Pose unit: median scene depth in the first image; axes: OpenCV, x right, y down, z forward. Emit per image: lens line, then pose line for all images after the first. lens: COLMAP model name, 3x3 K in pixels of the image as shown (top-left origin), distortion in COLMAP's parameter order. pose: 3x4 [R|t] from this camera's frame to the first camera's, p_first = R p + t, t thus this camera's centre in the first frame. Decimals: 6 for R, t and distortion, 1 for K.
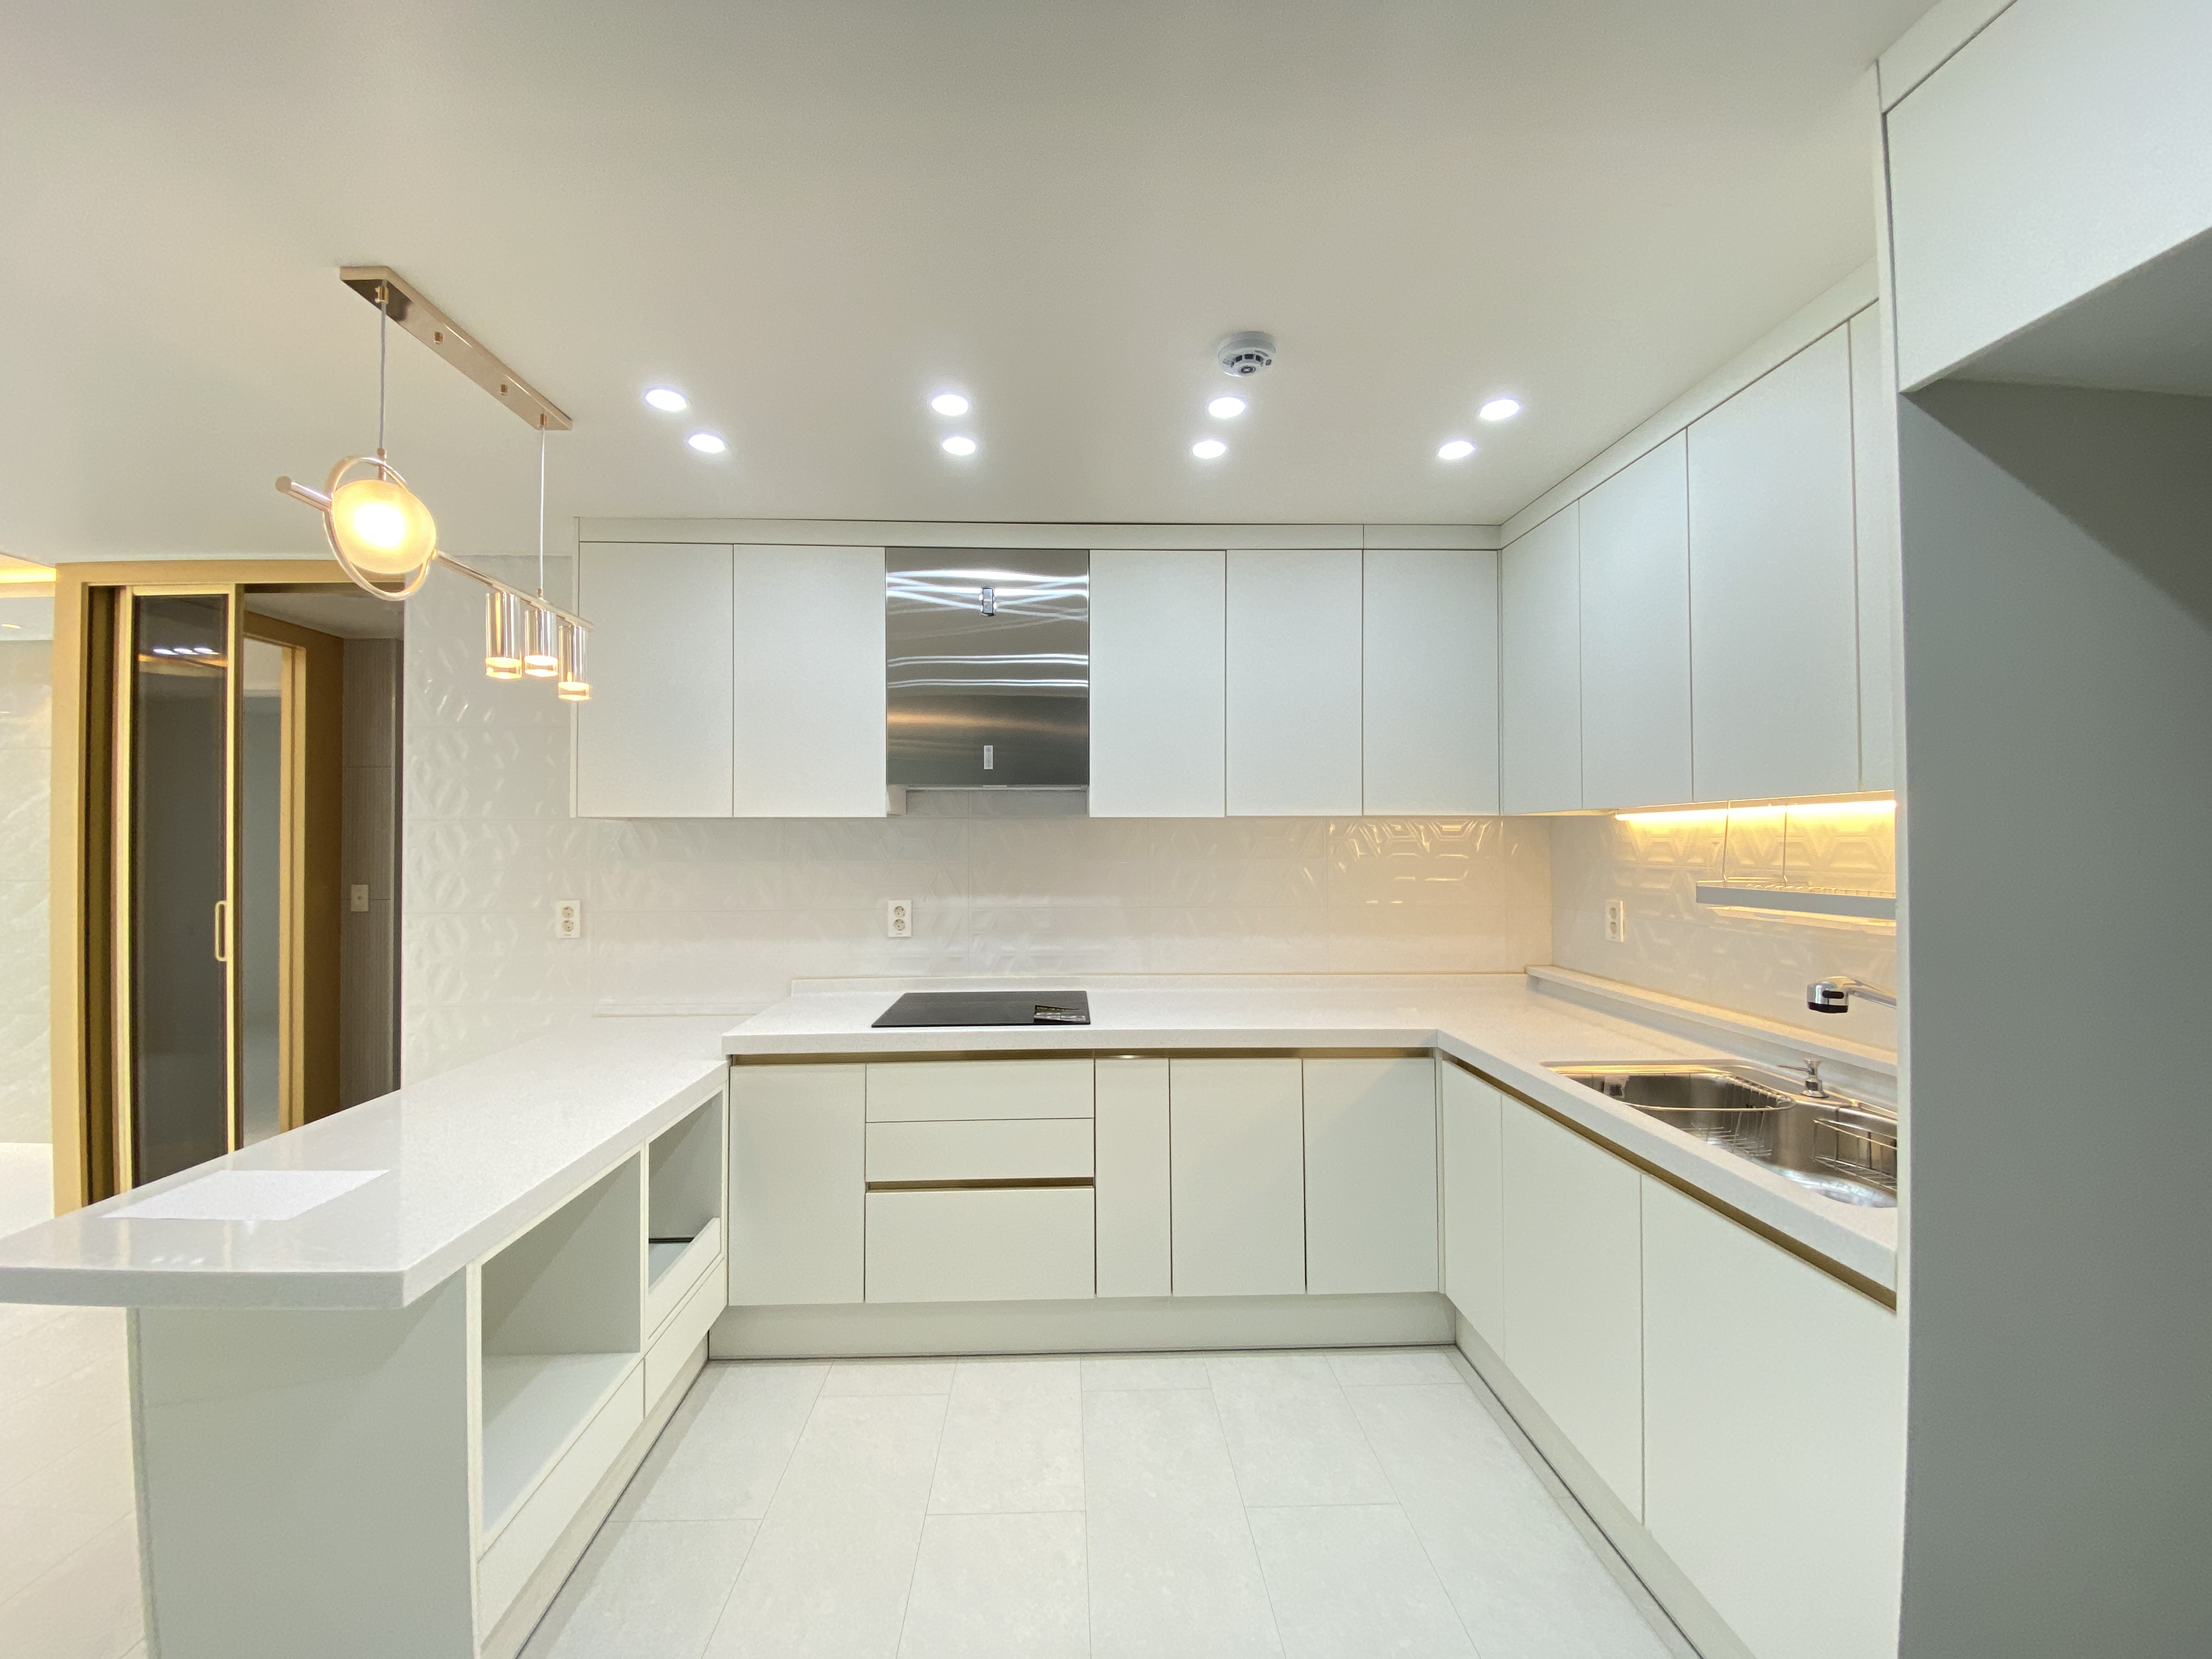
lens RADIAL K [[904.5, 0, 1102.1], [0, 904.5, 830.1], [0, 0, 1]] dist [-0.013746, -0.002858]
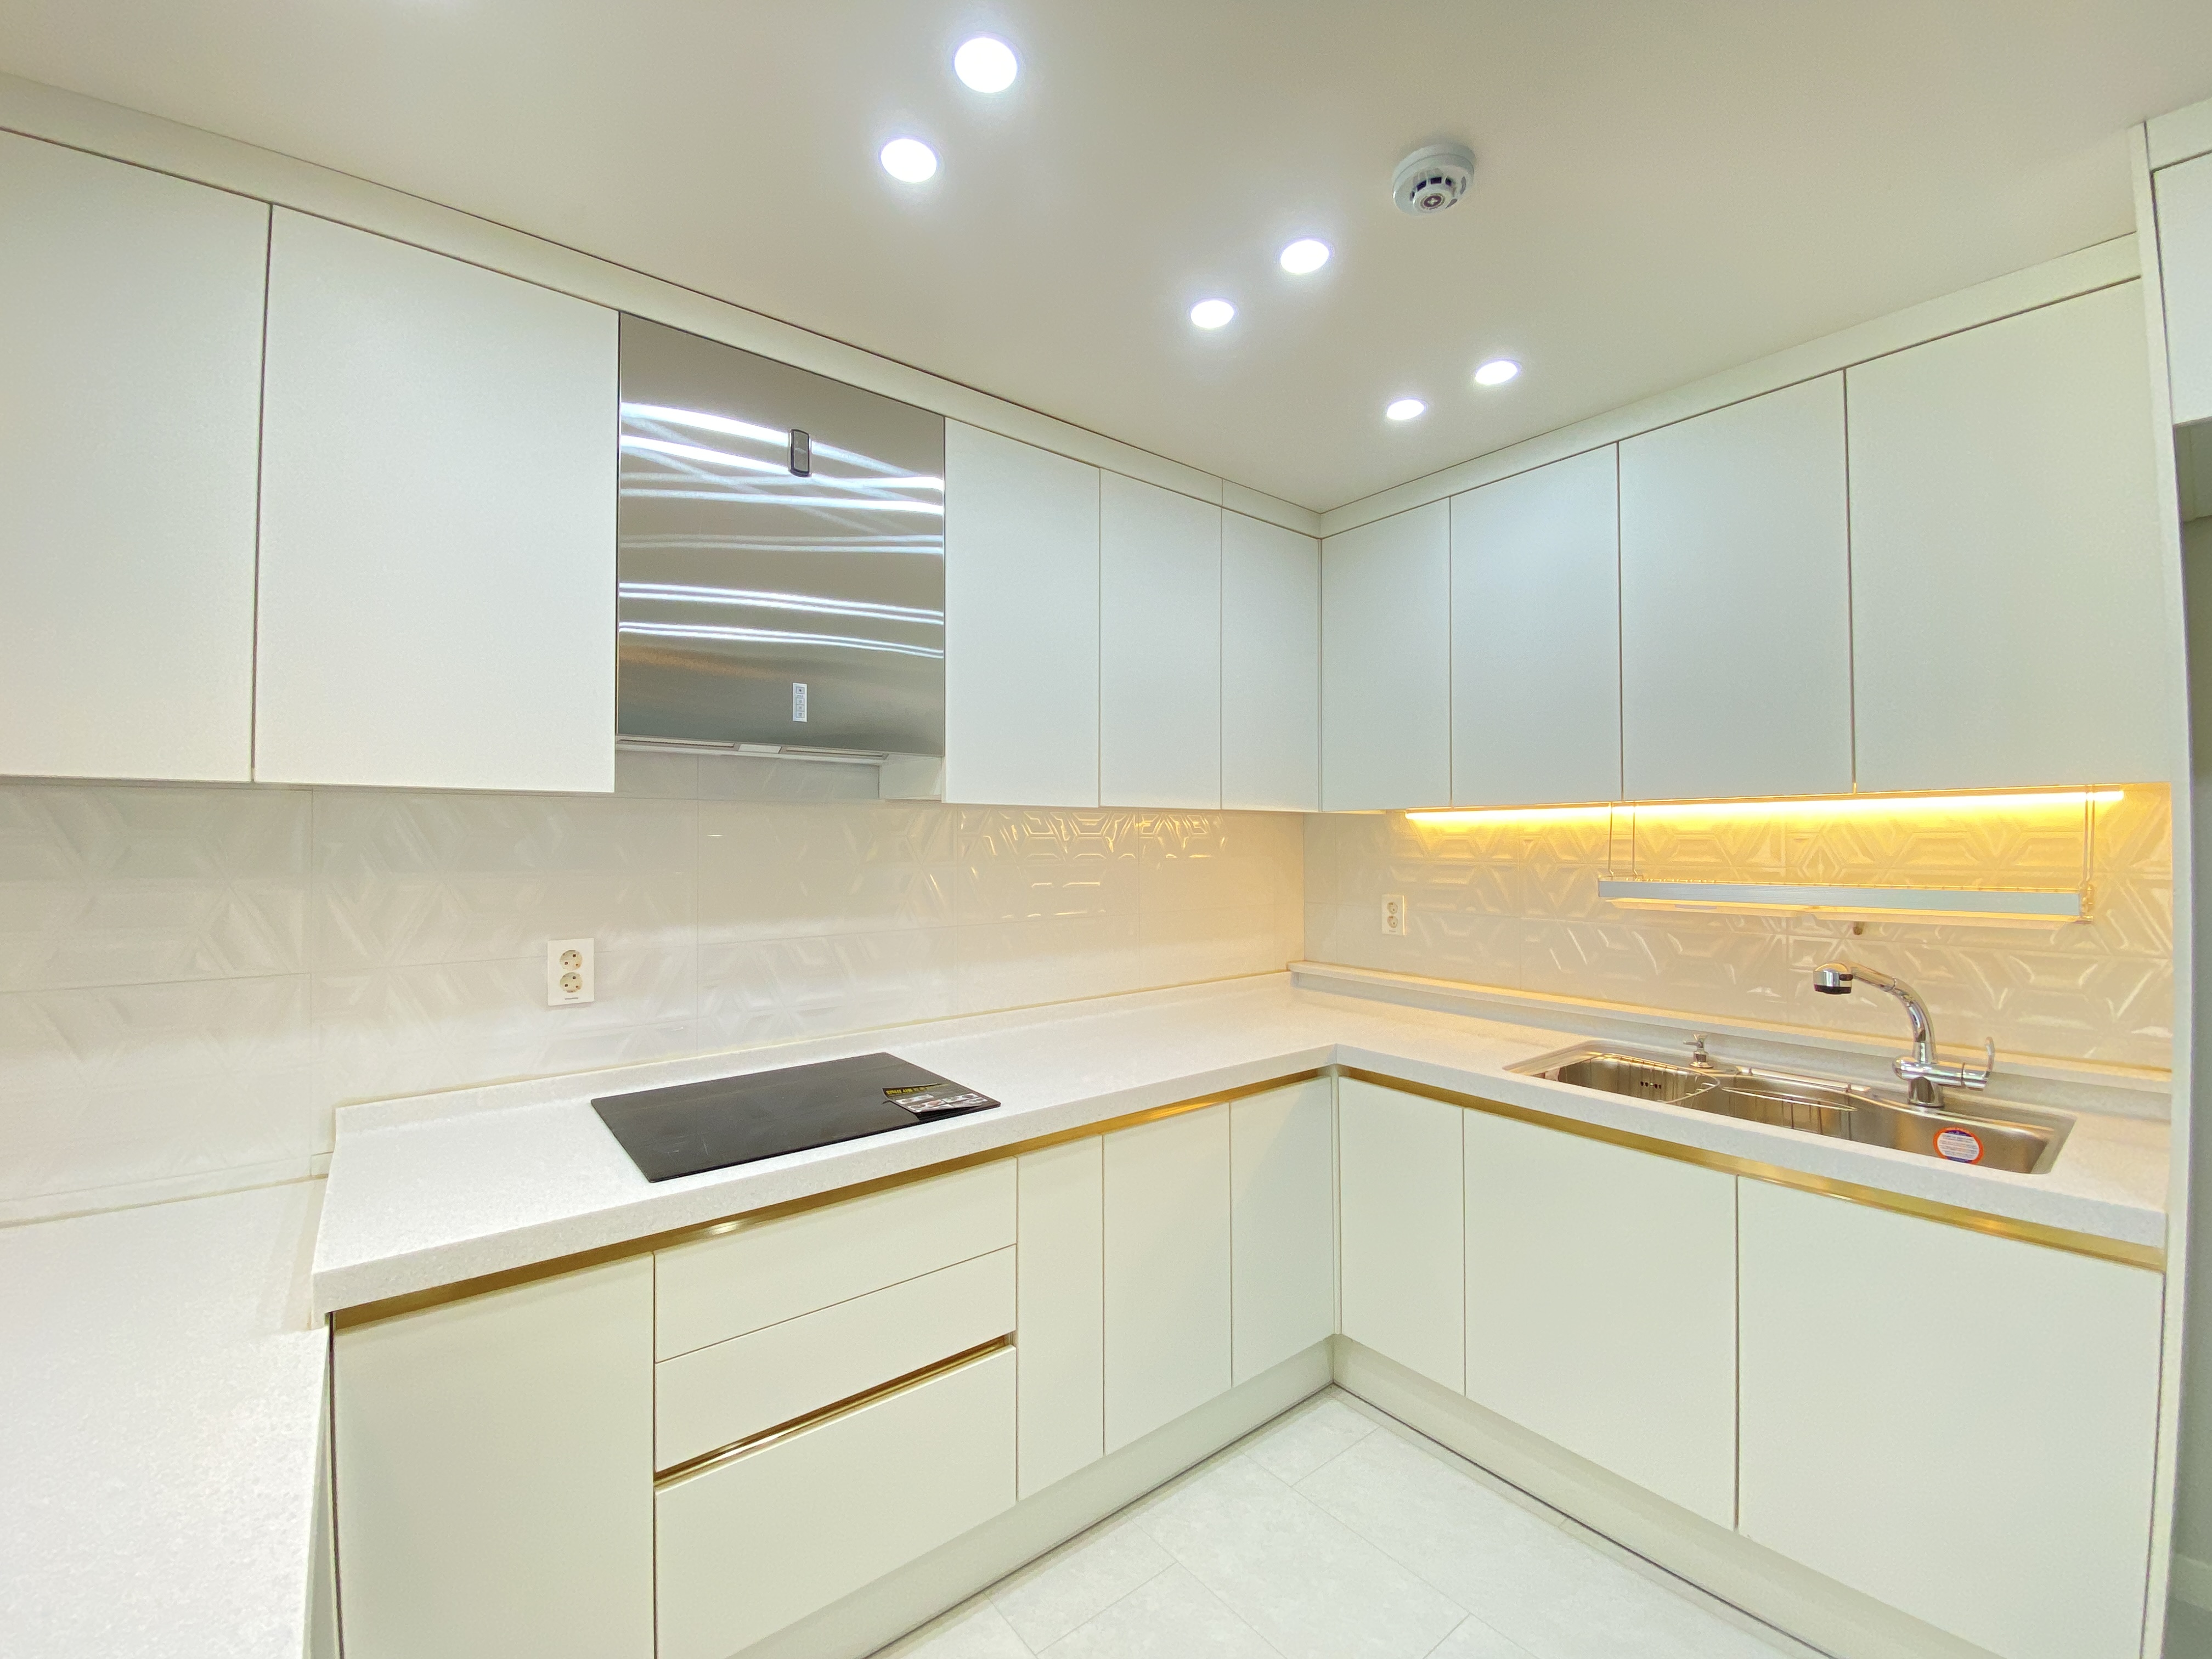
lens RADIAL K [[904.5, 0, 1107.5], [0, 904.5, 835.2], [0, 0, 1]] dist [-0.013746, -0.002858]
pose [[0.801990, 0.003196, 0.597329, -0.341366], [-0.008354, 0.999948, 0.005866, 0.005125], [-0.597279, -0.009694, 0.801975, 0.390174]]
